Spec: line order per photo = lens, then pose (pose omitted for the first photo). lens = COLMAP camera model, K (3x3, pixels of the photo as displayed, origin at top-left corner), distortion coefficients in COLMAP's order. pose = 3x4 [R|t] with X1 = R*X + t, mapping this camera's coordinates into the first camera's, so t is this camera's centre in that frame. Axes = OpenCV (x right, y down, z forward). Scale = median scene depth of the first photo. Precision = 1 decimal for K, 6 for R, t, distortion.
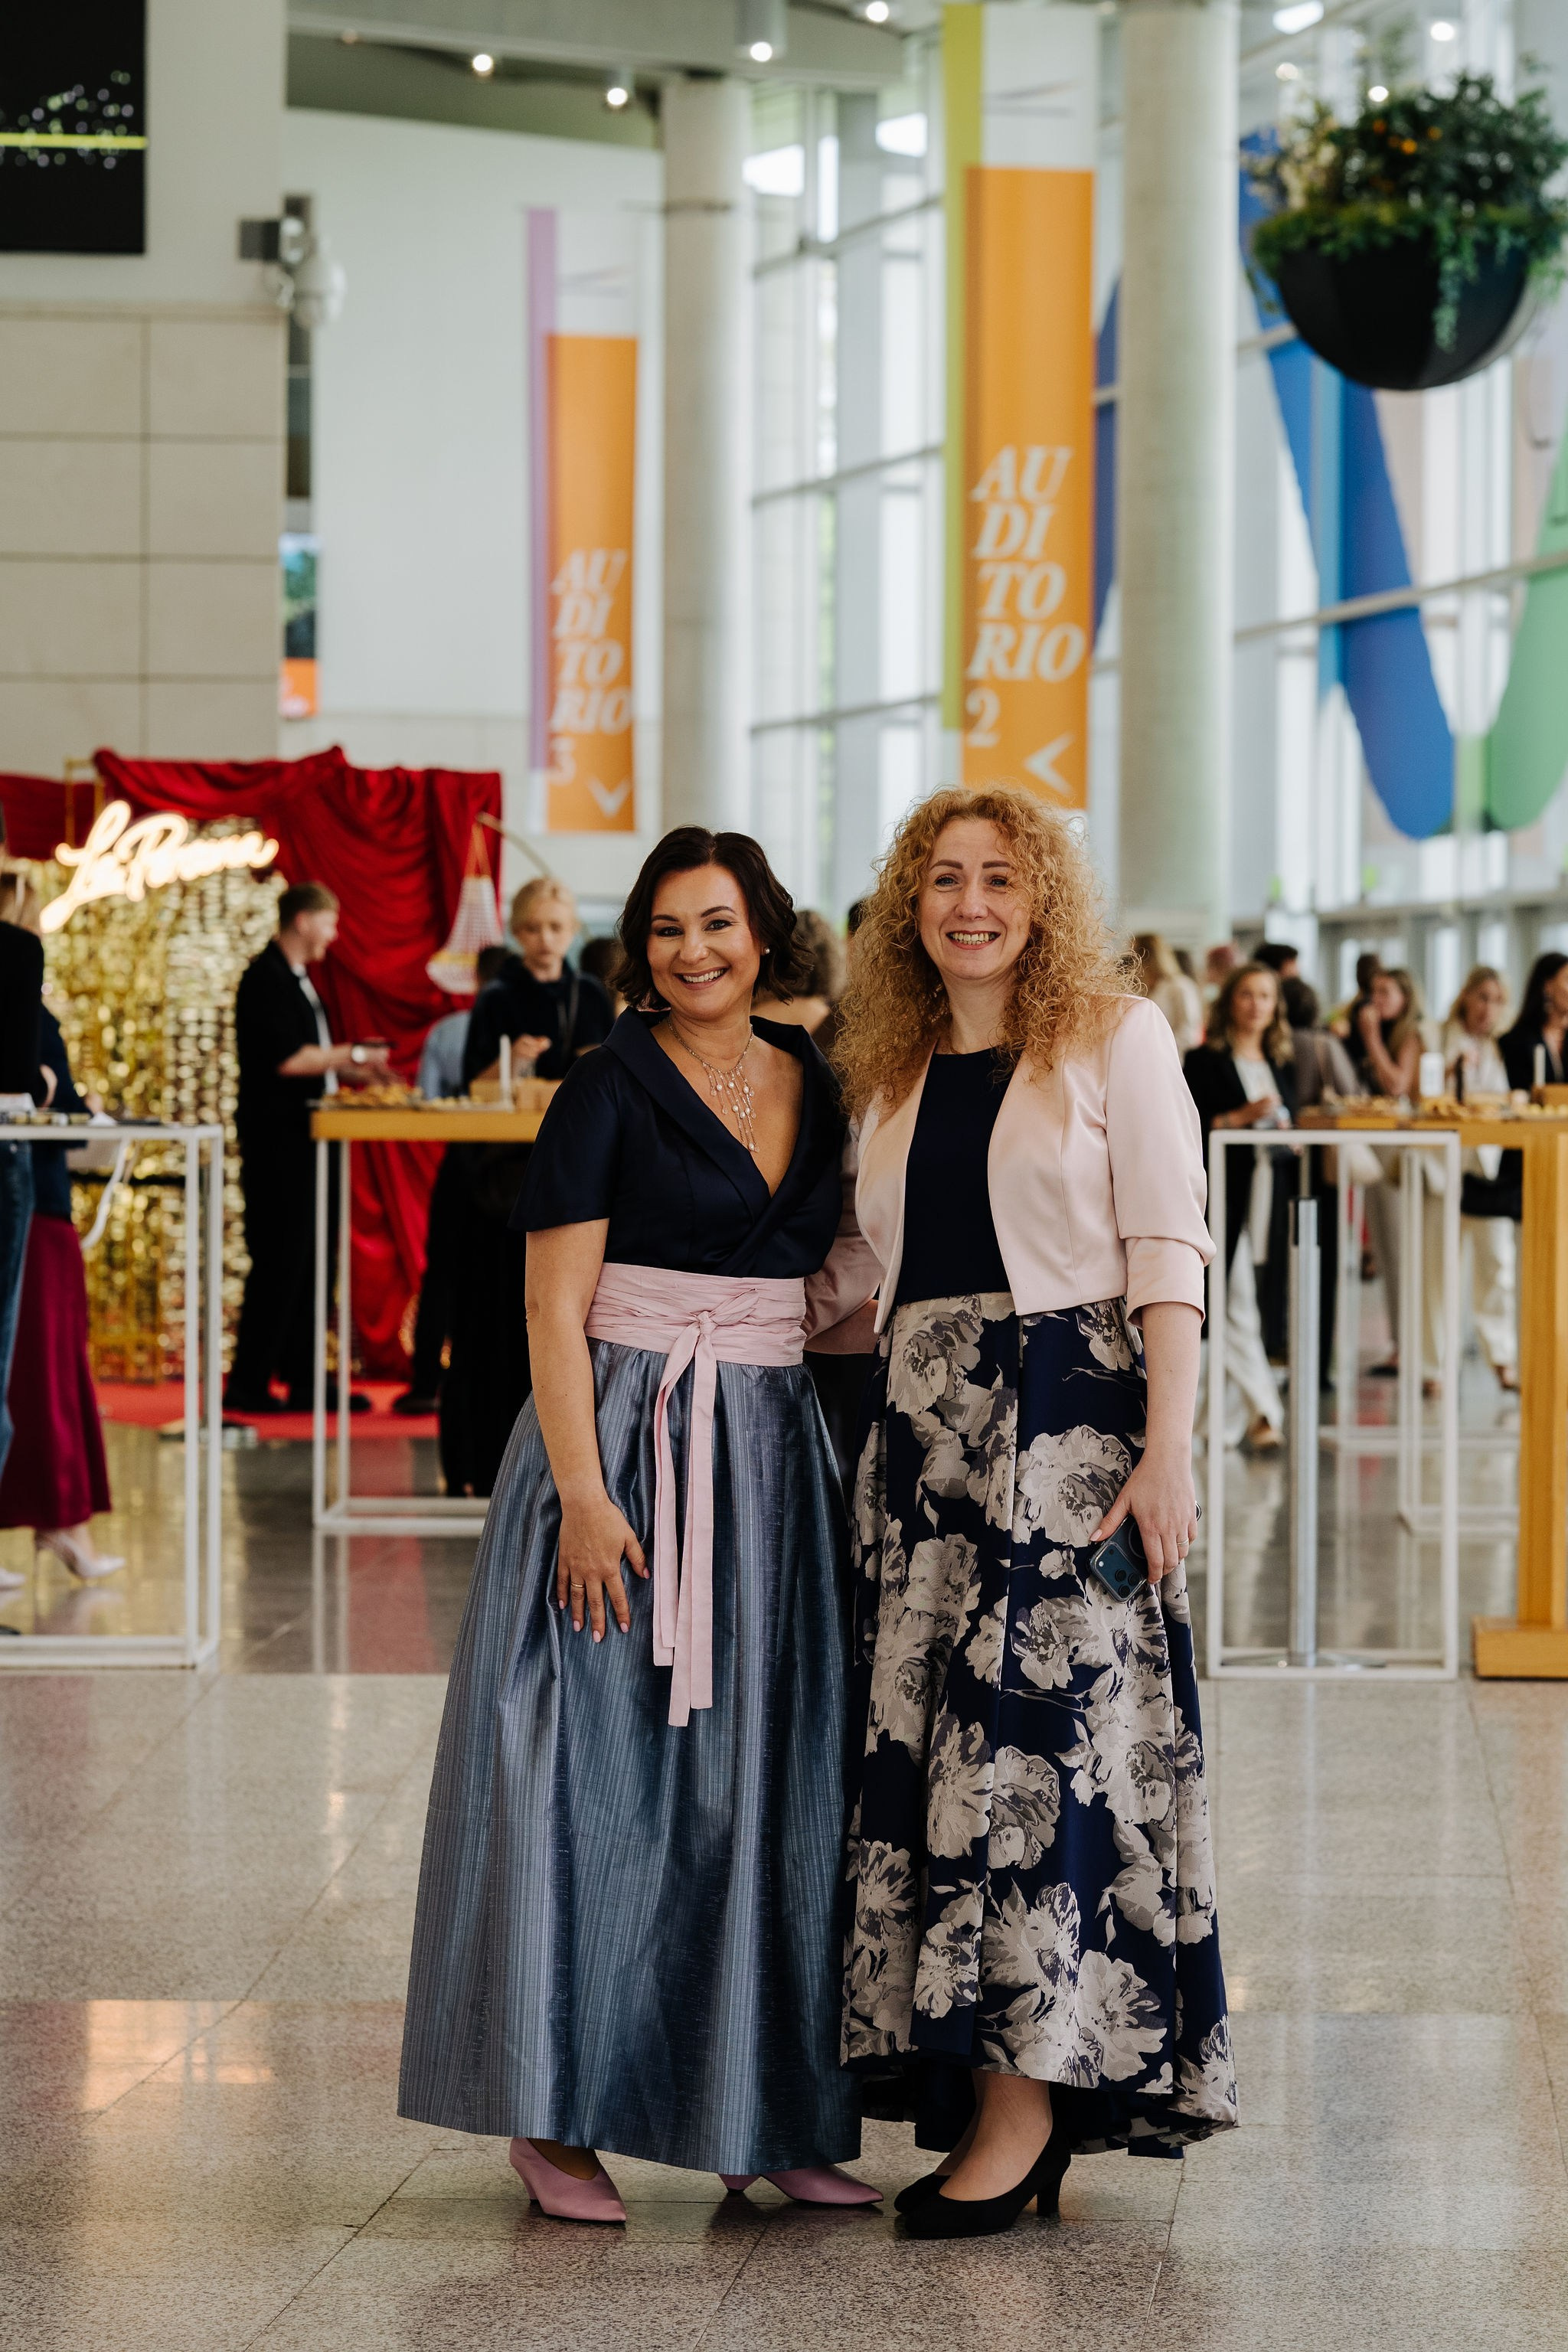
lens RADIAL K [[6845.8, 0, 788.9], [0, 6845.8, 1175.6], [0, 0, 1]] dist [0.025305, 0.520173]
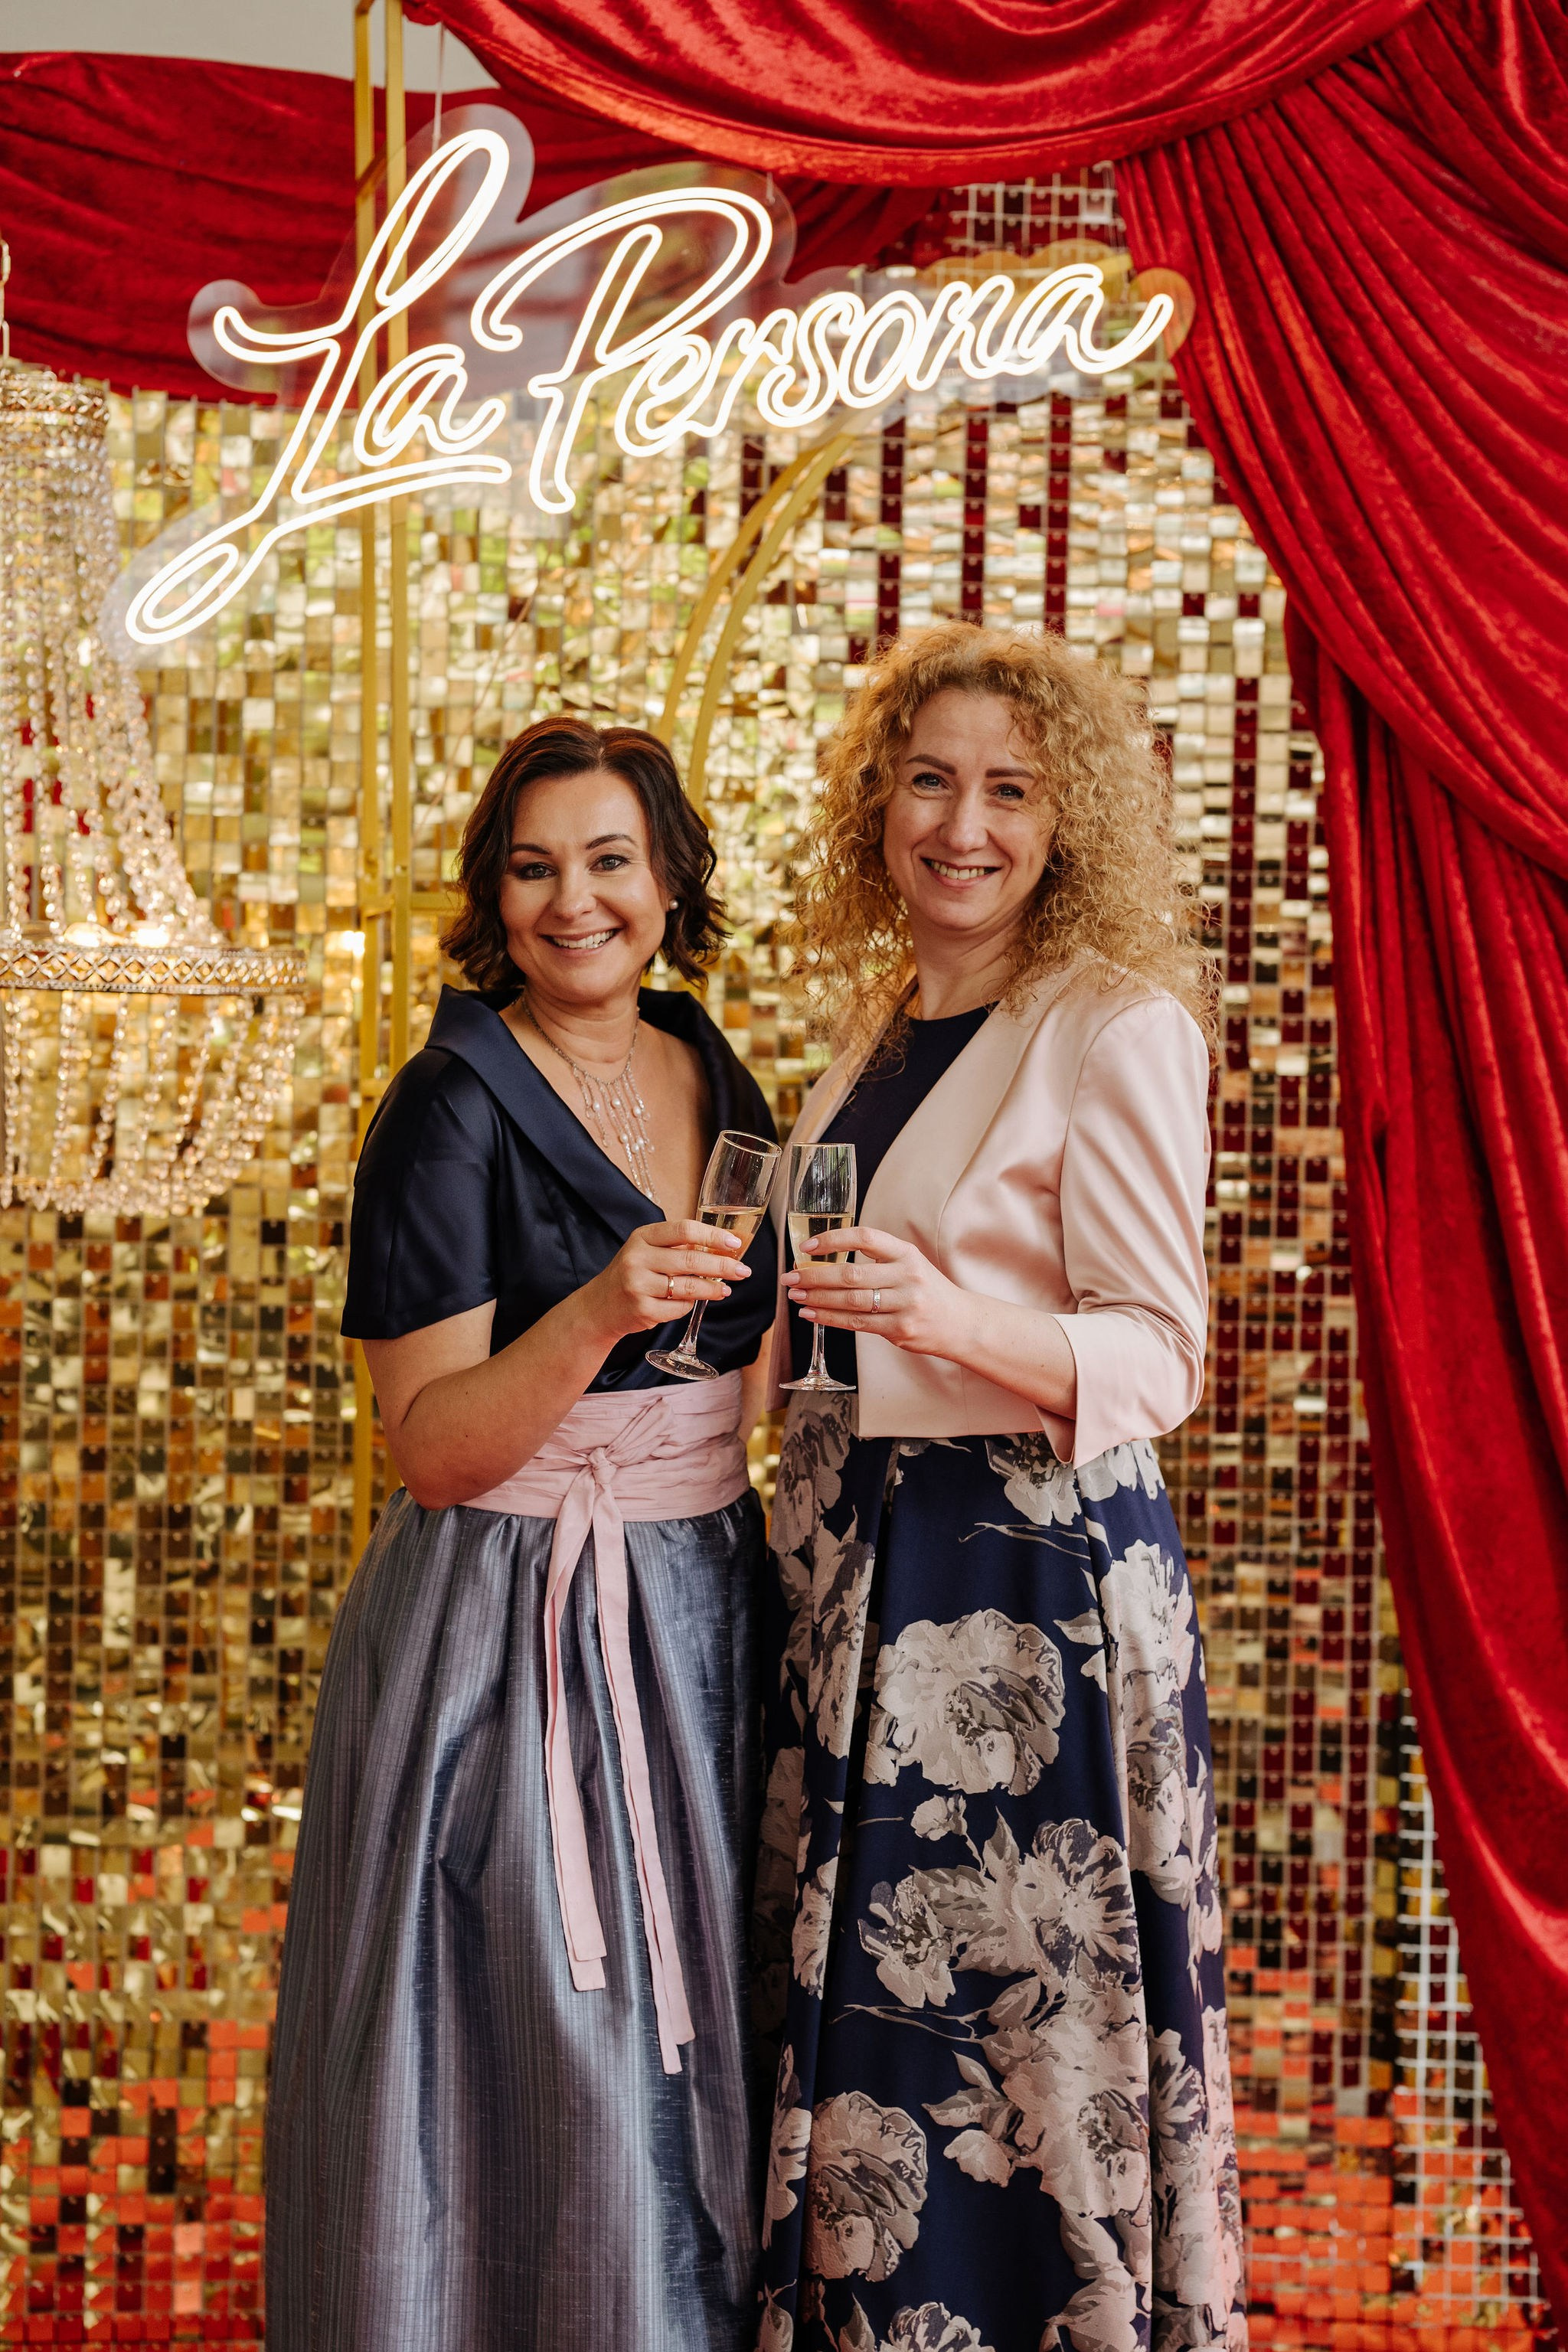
lens RADIAL K [[5532.1, 0, 781.0], [0, 5532.1, 1177.0], [0, 0, 1]] dist [0.099688, 0.834413]
pose [[0.941613, 0.008652, -0.336586, -0.016988], [-0.003632, 0.999873, 0.015543, -0.015738], [0.336678, -0.013413, 0.941524, 0.629827]]
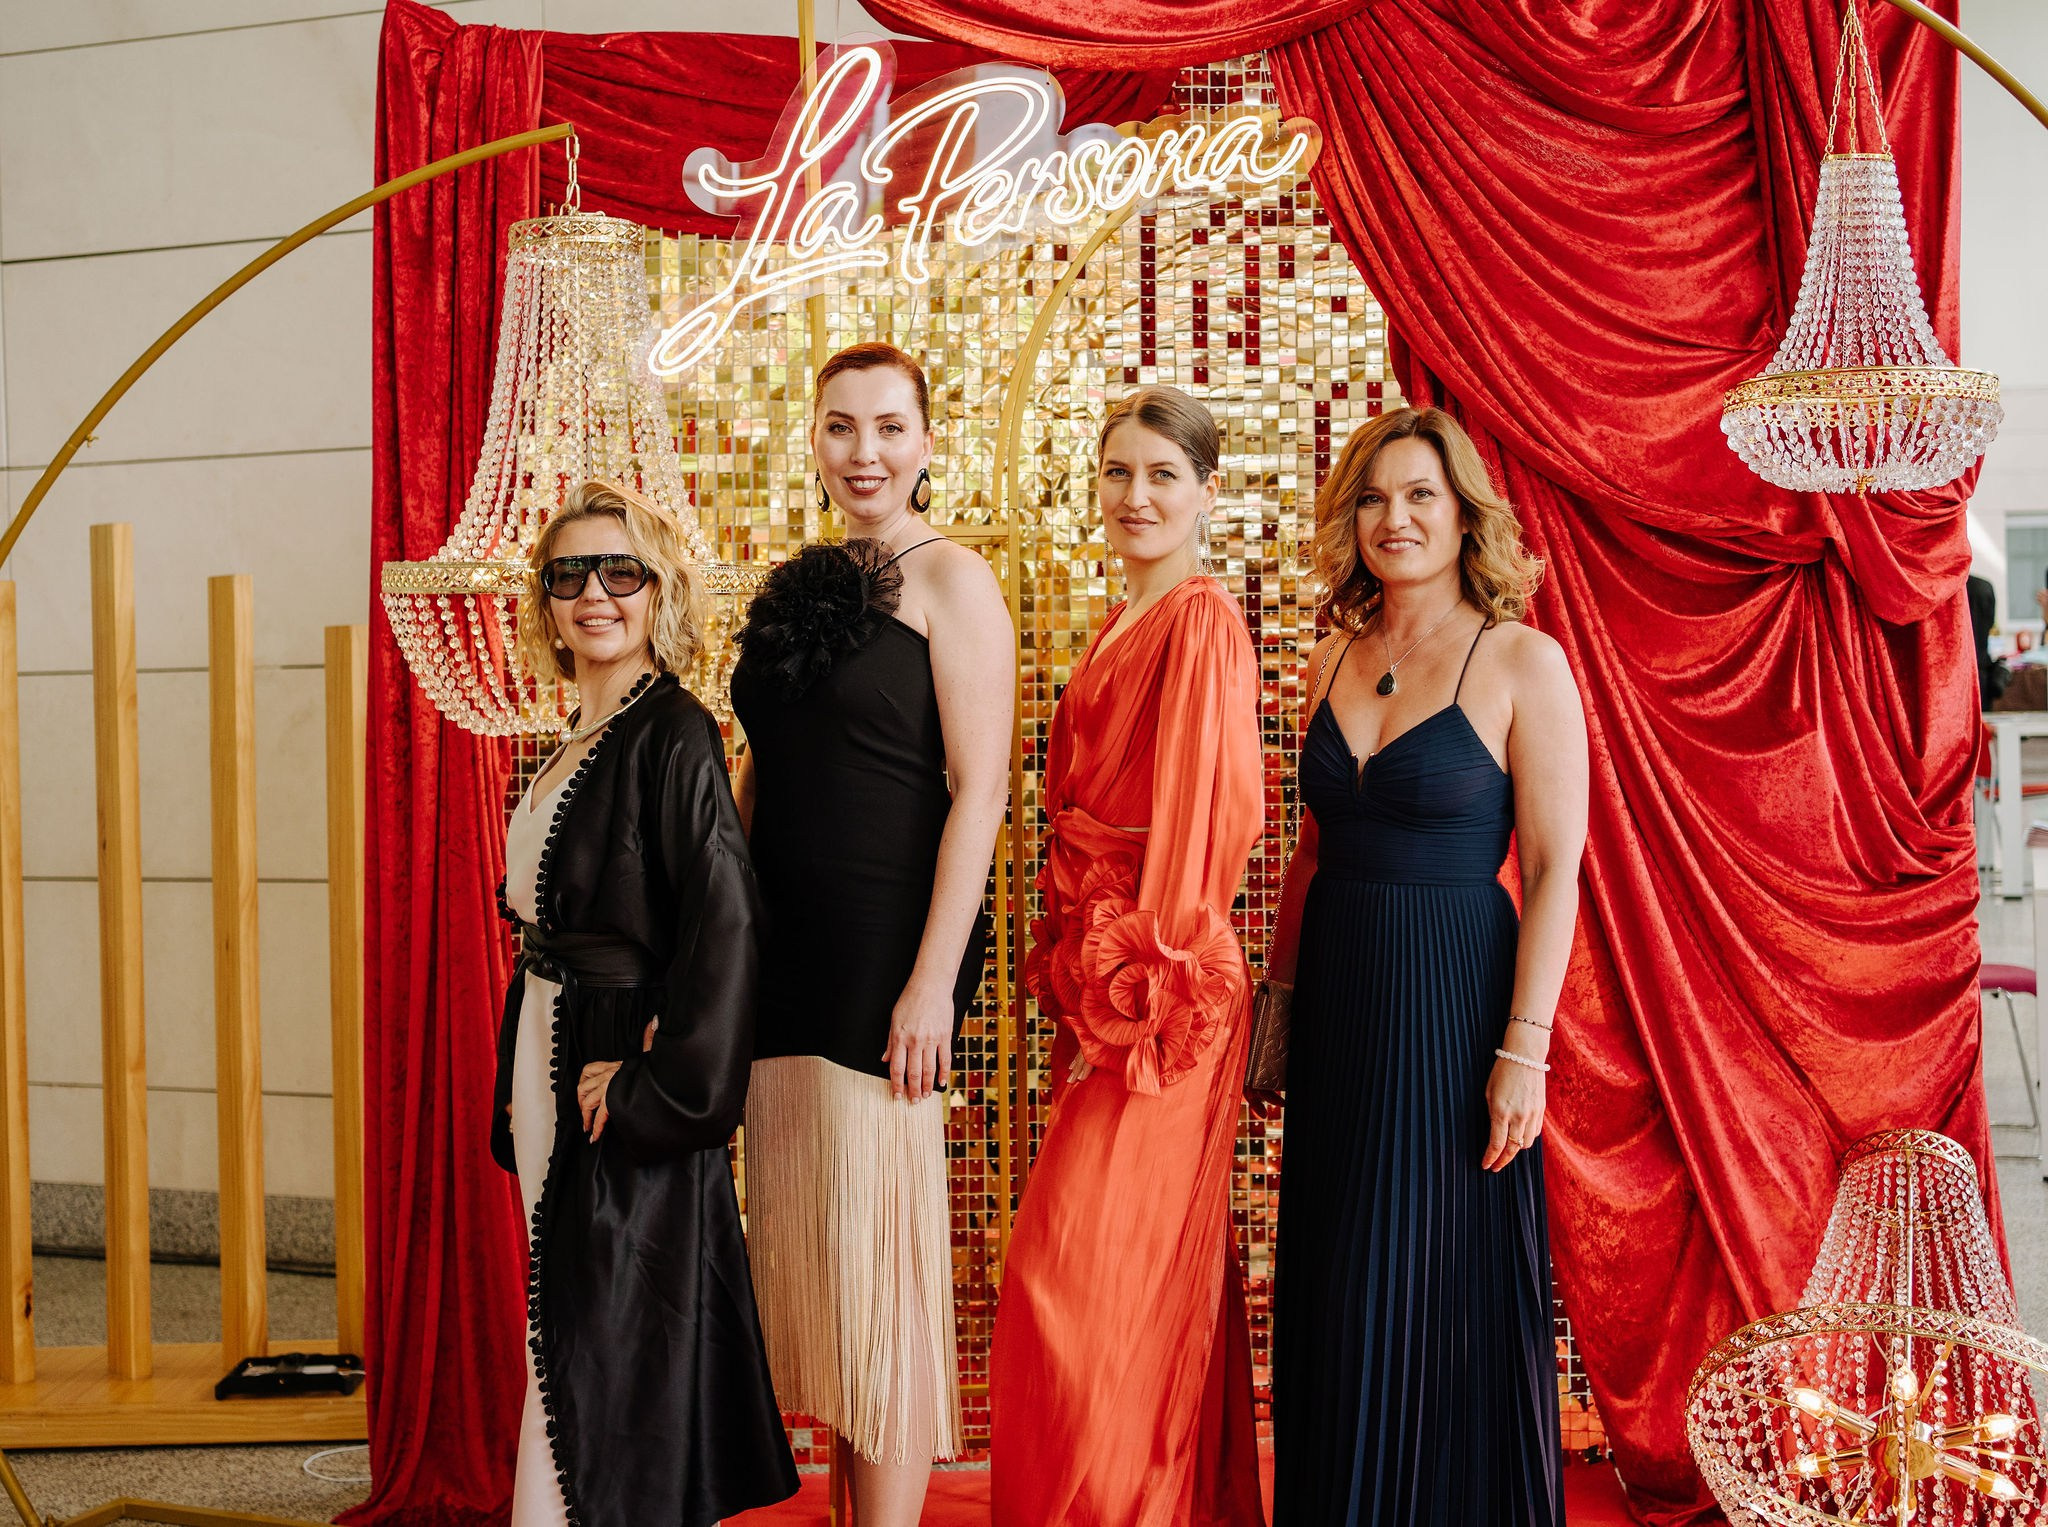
lens RADIAL K [[2701.7, 0, 1025.8], [0, 2701.7, 663.7], [0, 0, 1]] dist [-0.004257, 0.038486]
pose [[0.911654, -0.031157, -0.409776, -0.022366], [0.029311, 0.999512, -0.010787, -0.013765], [0.409912, -0.002177, 0.912122, 0.665717]]
